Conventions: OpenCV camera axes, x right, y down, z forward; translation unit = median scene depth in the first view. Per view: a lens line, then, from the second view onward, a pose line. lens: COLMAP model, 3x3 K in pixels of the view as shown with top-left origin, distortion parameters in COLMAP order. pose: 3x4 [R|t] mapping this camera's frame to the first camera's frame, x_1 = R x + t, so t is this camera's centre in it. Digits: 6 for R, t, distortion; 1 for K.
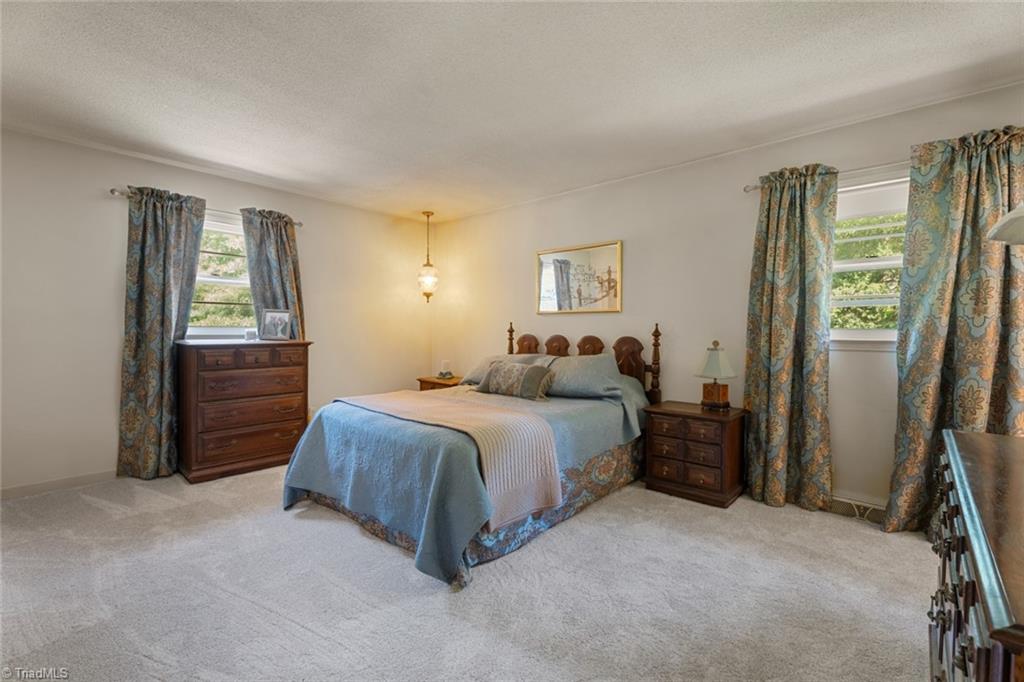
lens RADIAL K [[460.9, 0, 515.2], [0, 460.9, 343.0], [0, 0, 1]] dist [0.002222, -0.000306]
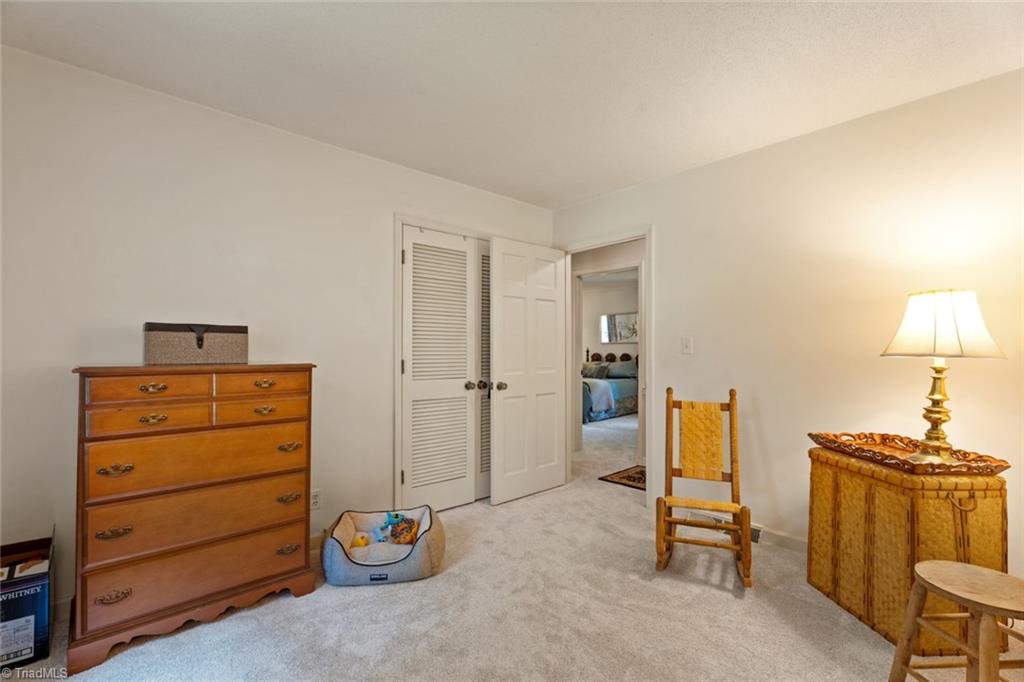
lens RADIAL K [[460.9, 0, 507.0], [0, 460.9, 345.0], [0, 0, 1]] dist [0.002222, -0.000306]
pose [[0.993726, -0.006809, -0.111636, -0.167859], [0.002516, 0.999253, -0.038557, 0.030074], [0.111816, 0.038034, 0.993001, -1.367849]]
